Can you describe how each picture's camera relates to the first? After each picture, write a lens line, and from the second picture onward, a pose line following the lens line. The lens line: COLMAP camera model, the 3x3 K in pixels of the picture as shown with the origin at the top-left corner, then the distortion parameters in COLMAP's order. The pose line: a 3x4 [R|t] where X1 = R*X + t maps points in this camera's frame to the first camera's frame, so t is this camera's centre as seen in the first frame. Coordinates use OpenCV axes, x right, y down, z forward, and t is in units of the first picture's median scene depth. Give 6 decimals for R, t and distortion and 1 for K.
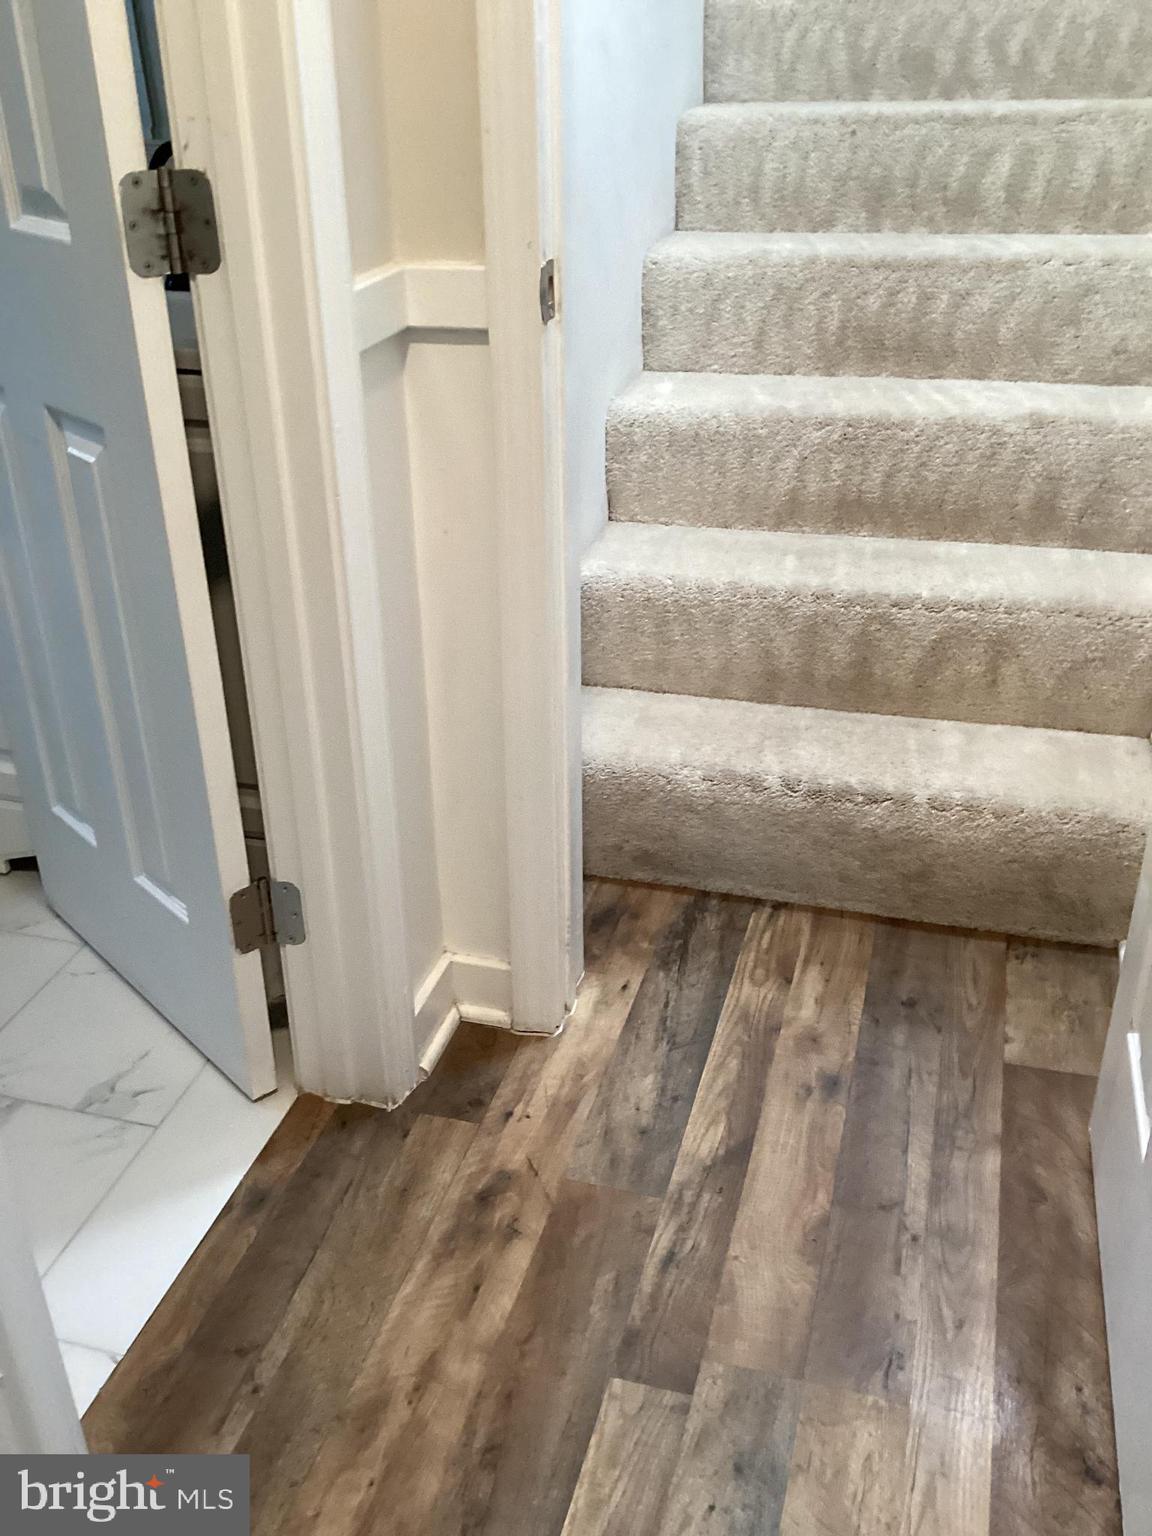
lens RADIAL K [[1392.6, 0, 571.3], [0, 1392.6, 775.5], [0, 0, 1]] dist [0.101466, -0.152105]
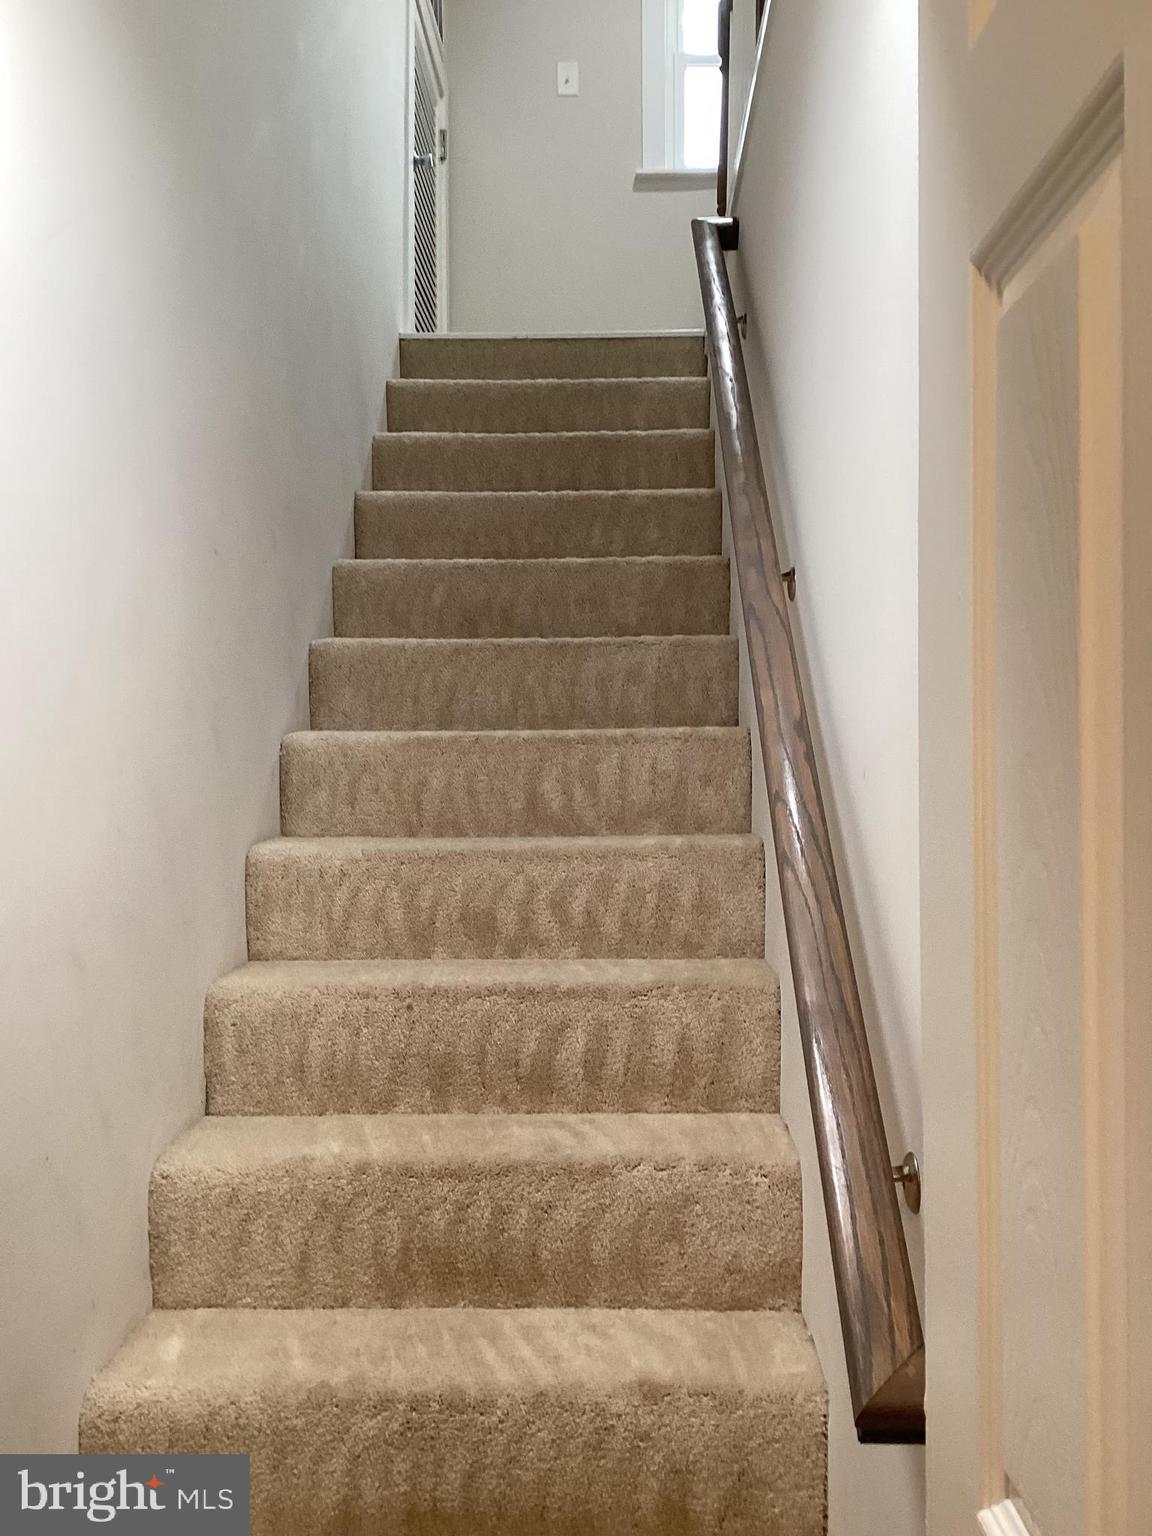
lens RADIAL K [[1392.6, 0, 571.3], [0, 1392.6, 775.5], [0, 0, 1]] dist [0.101466, -0.152105]
pose [[0.970353, 0.007845, 0.241564, 0.088500], [0.103187, 0.890359, -0.443411, -0.192073], [-0.218558, 0.455191, 0.863153, 0.165236]]
